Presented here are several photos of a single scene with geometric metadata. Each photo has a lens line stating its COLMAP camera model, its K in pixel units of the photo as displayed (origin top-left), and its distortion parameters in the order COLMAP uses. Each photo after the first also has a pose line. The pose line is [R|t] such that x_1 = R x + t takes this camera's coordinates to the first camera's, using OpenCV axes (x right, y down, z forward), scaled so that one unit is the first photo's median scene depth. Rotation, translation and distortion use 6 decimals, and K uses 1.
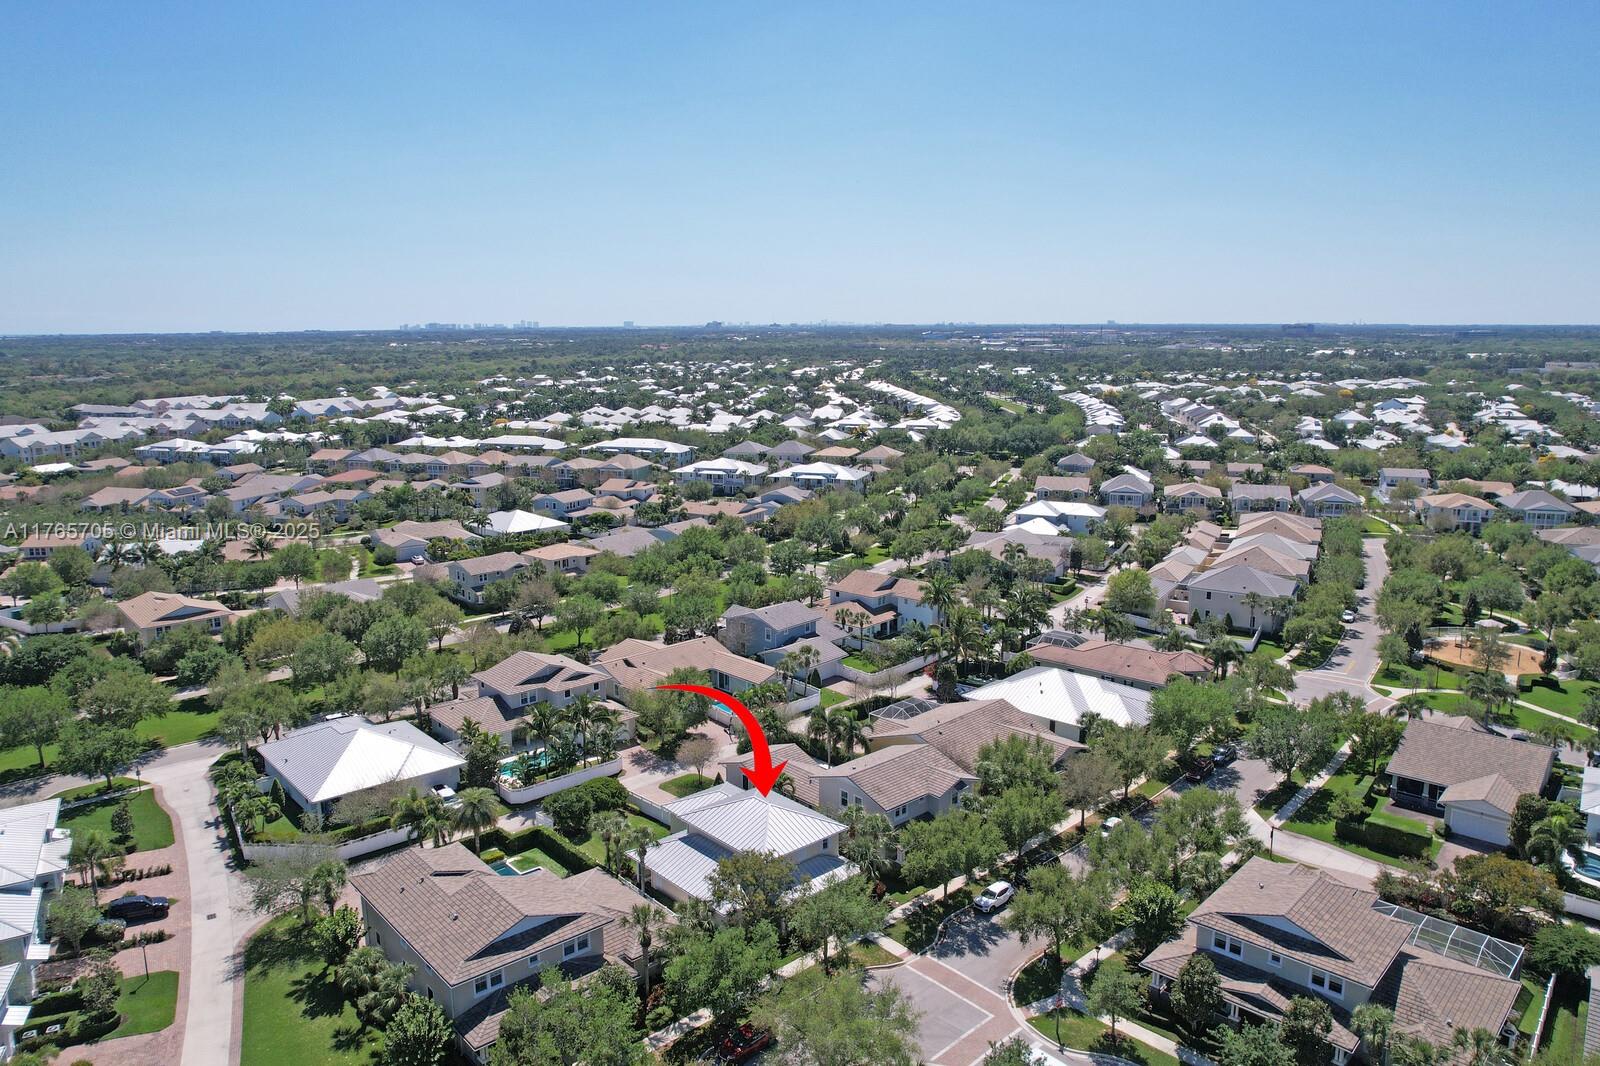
lens RADIAL K [[1094.7, 0, 800.0], [0, 1094.7, 533.0], [0, 0, 1]] dist [-0.034760, 0.001102]
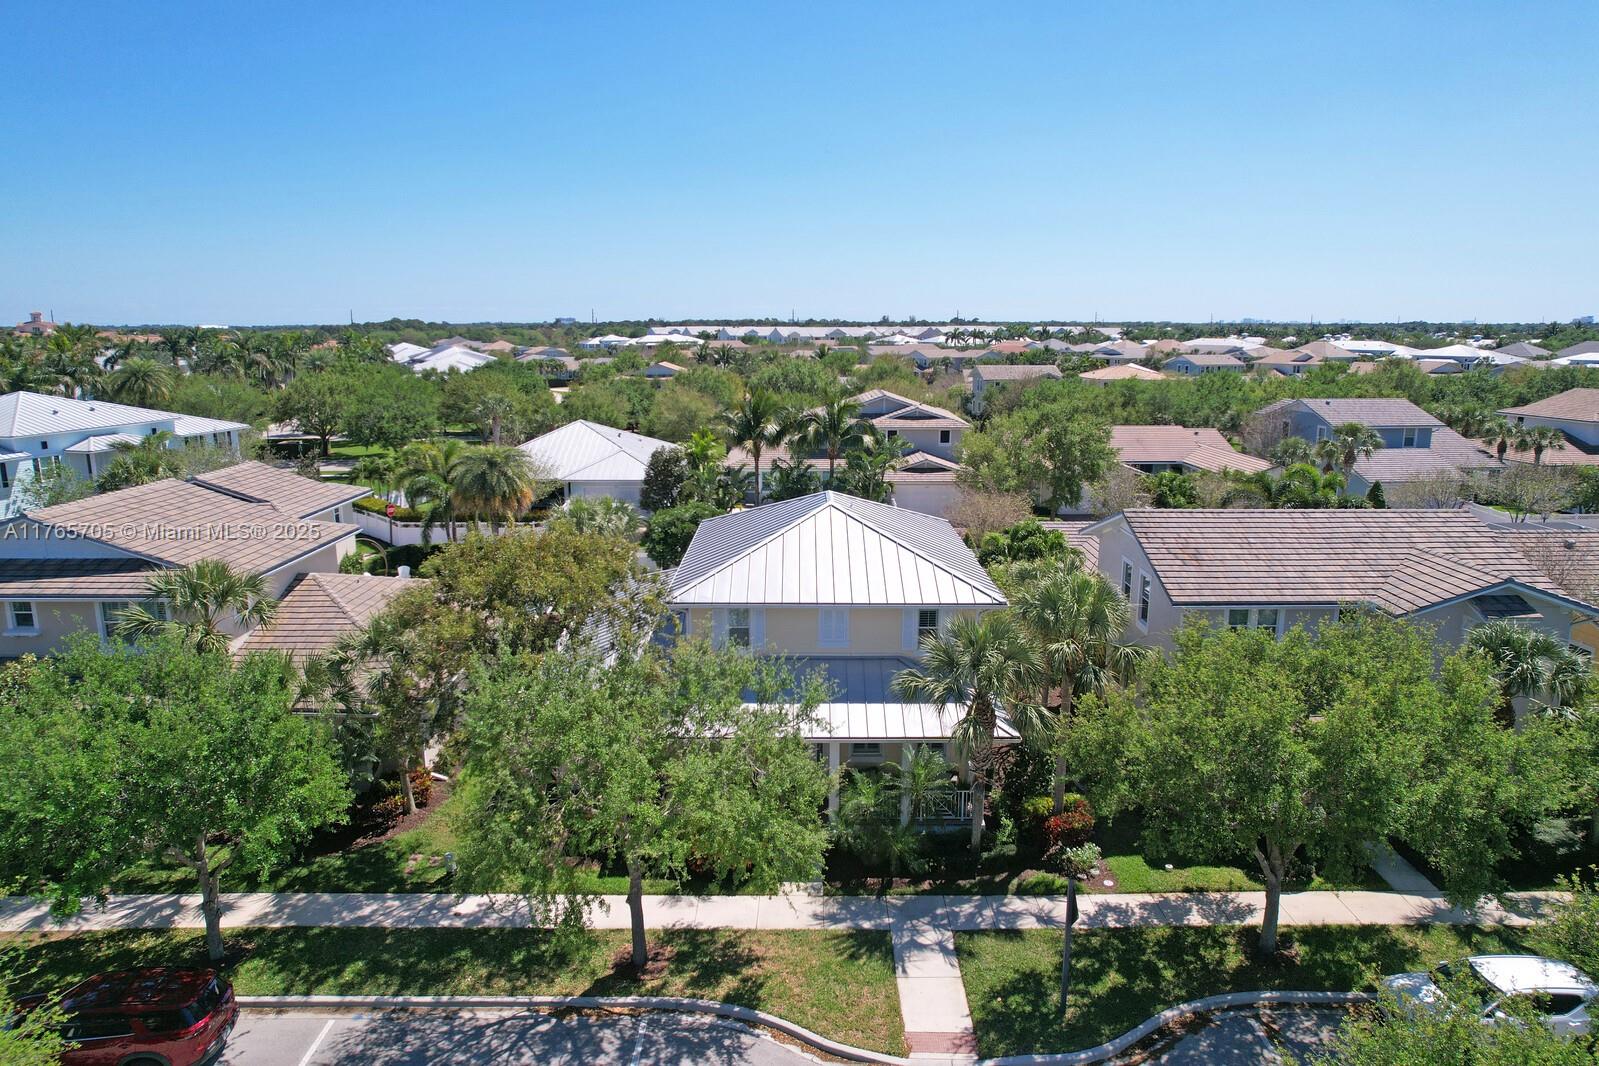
lens RADIAL K [[1017.8, 0, 799.5], [0, 1017.8, 533.0], [0, 0, 1]] dist [-0.075351, 0.069296]
pose [[0.742718, 0.139782, -0.654852, 0.092941], [-0.129380, 0.989497, 0.064475, 0.114683], [0.656987, 0.036838, 0.753002, 0.353914]]
